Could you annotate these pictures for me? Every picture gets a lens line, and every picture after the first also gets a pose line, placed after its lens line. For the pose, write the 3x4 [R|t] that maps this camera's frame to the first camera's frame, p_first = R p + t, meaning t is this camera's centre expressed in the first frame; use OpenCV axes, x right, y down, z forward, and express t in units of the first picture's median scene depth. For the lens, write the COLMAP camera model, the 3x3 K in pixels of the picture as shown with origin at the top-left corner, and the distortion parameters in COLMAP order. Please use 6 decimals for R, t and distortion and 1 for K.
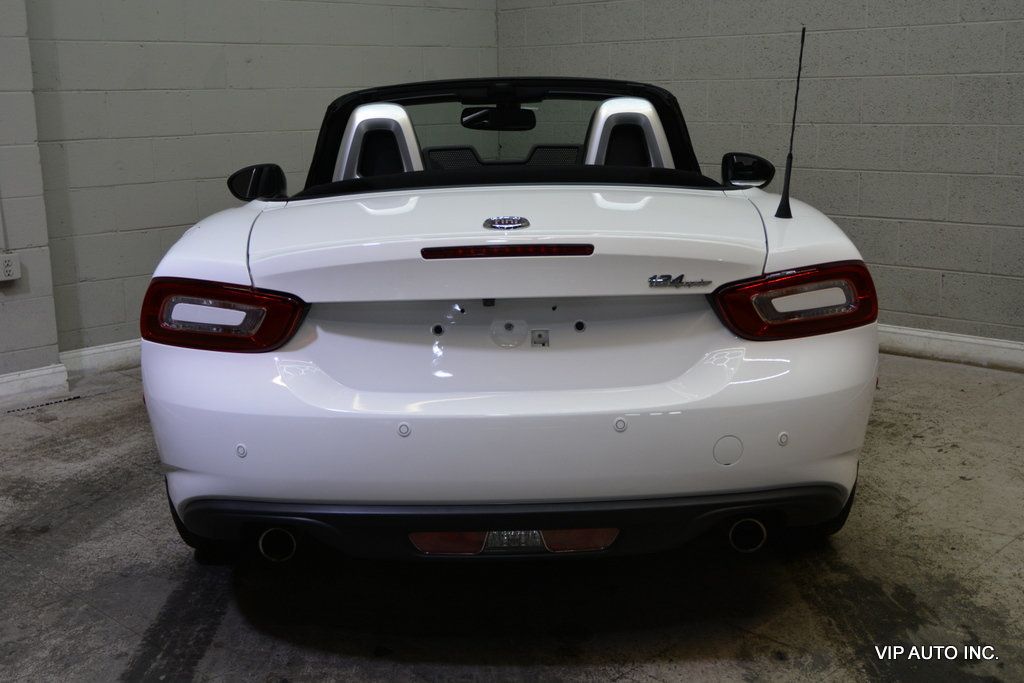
lens RADIAL K [[1158.2, 0, 512.3], [0, 1158.2, 338.5], [0, 0, 1]] dist [-0.005150, -0.010003]
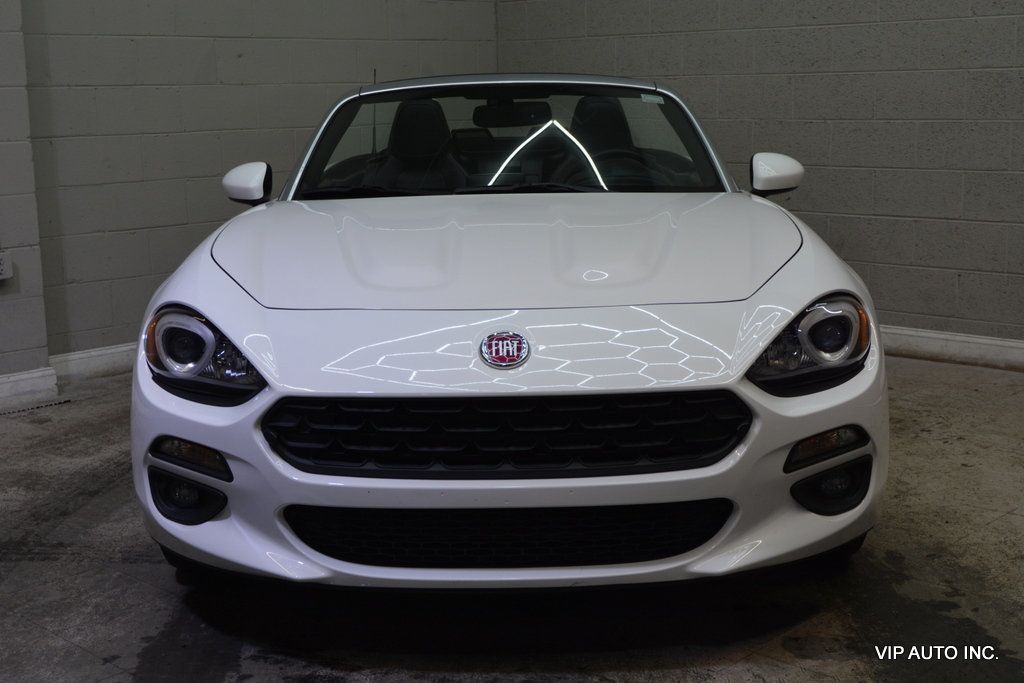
lens RADIAL K [[1359.9, 0, 520.9], [0, 1359.9, 342.7], [0, 0, 1]] dist [-0.005199, -0.020629]
pose [[0.999917, -0.002860, 0.012535, -0.013362], [0.003180, 0.999667, -0.025589, 0.040373], [-0.012458, 0.025626, 0.999594, -0.179137]]
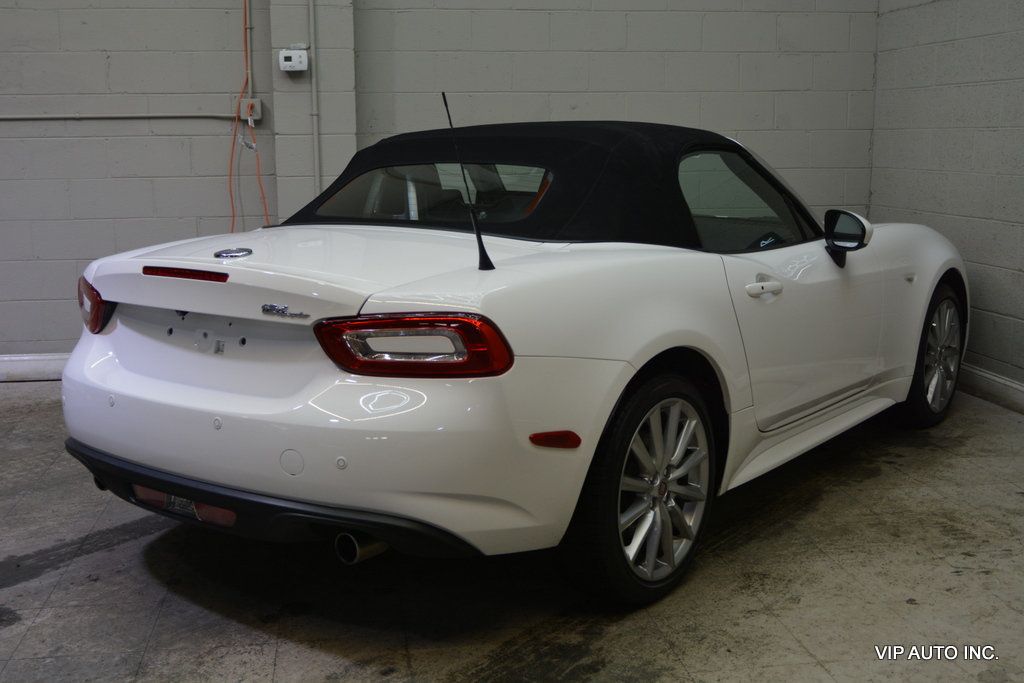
lens RADIAL K [[1168.7, 0, 512.2], [0, 1168.7, 341.9], [0, 0, 1]] dist [-0.007863, -0.000784]
pose [[0.792275, 0.117324, -0.598778, 0.614116], [-0.133120, 0.990936, 0.018025, -0.042368], [0.595466, 0.065428, 0.800712, 0.117215]]
